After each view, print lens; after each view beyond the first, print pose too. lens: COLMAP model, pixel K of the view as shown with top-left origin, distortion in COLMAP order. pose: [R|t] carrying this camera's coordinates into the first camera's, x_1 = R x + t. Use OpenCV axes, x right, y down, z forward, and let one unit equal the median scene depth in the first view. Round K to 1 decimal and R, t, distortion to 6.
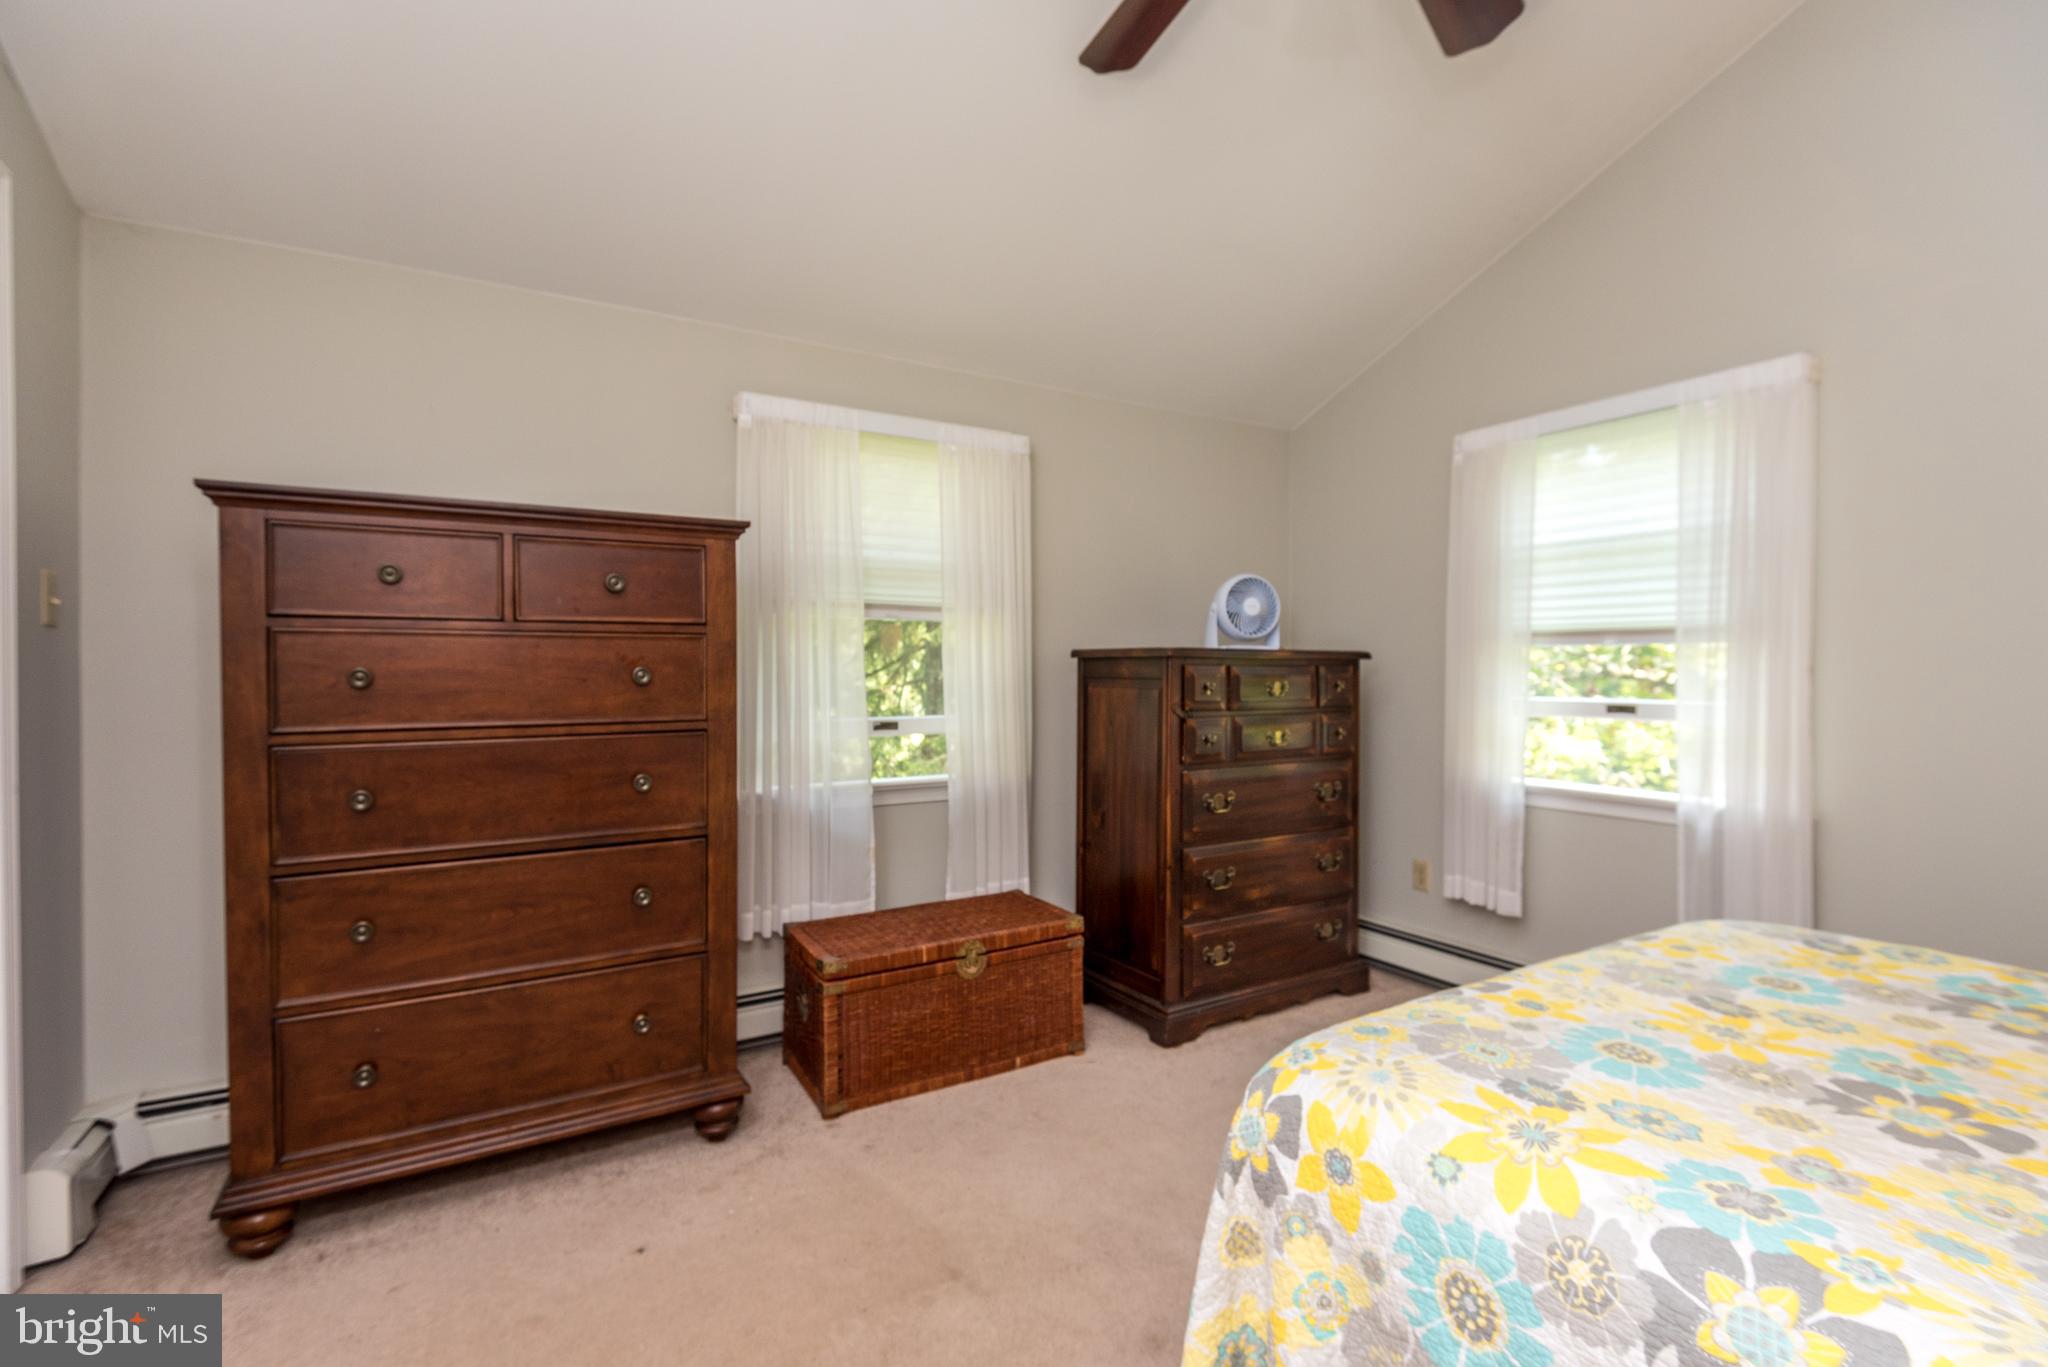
lens RADIAL K [[925.4, 0, 1024.0], [0, 925.4, 683.5], [0, 0, 1]] dist [0.026799, -0.011662]
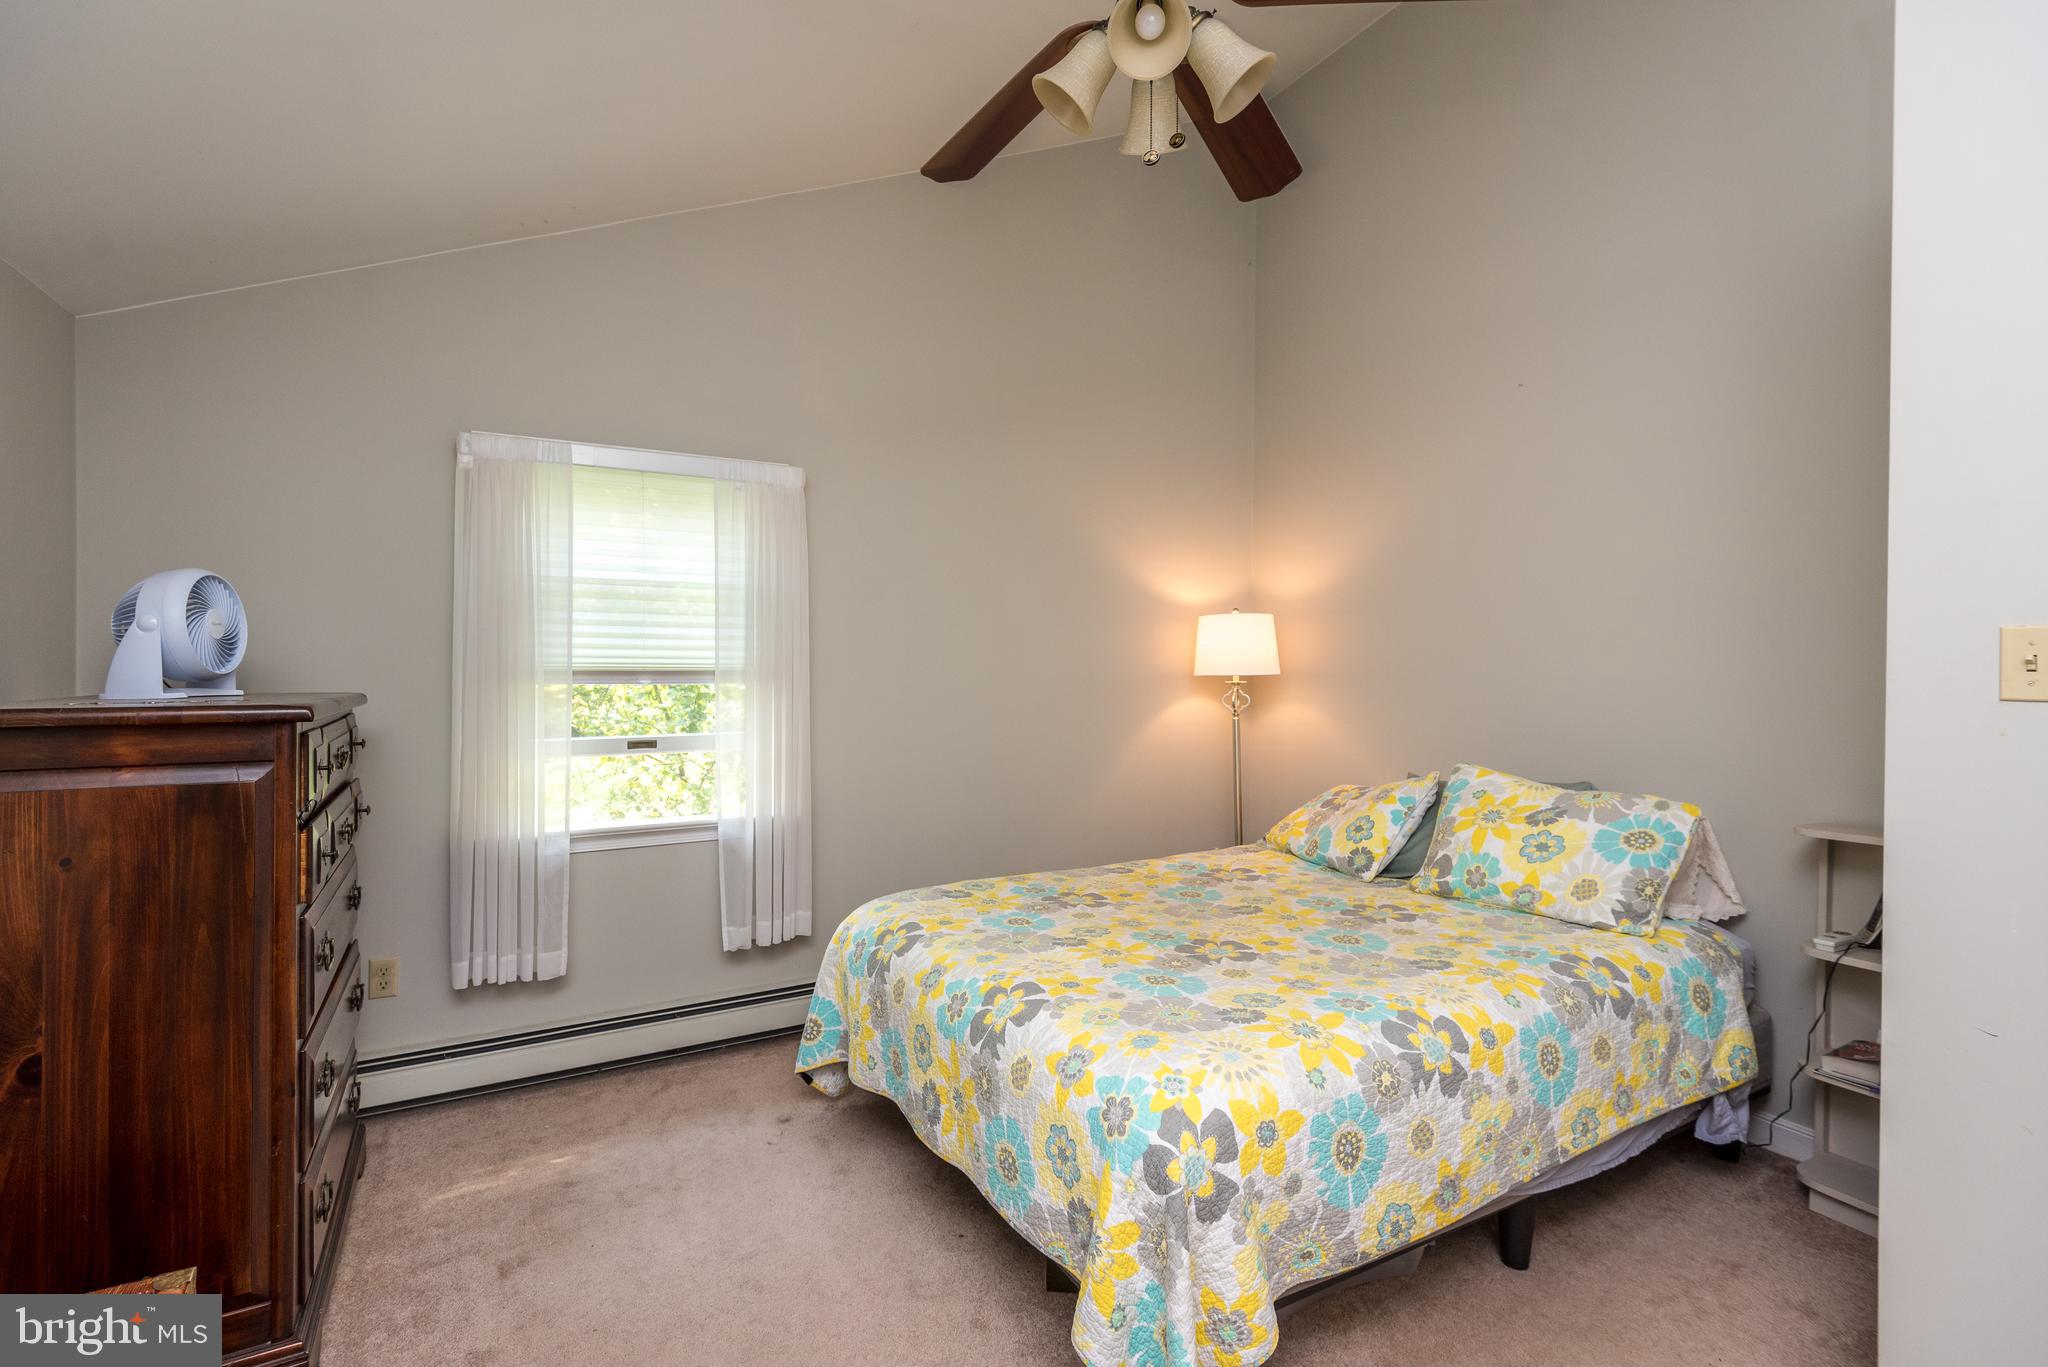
lens RADIAL K [[925.4, 0, 1024.0], [0, 925.4, 683.5], [0, 0, 1]] dist [0.026799, -0.011662]
pose [[0.057920, -0.021966, 0.998080, -0.768317], [0.019872, 0.999585, 0.020846, -0.108294], [-0.998123, 0.018627, 0.058332, 1.012617]]
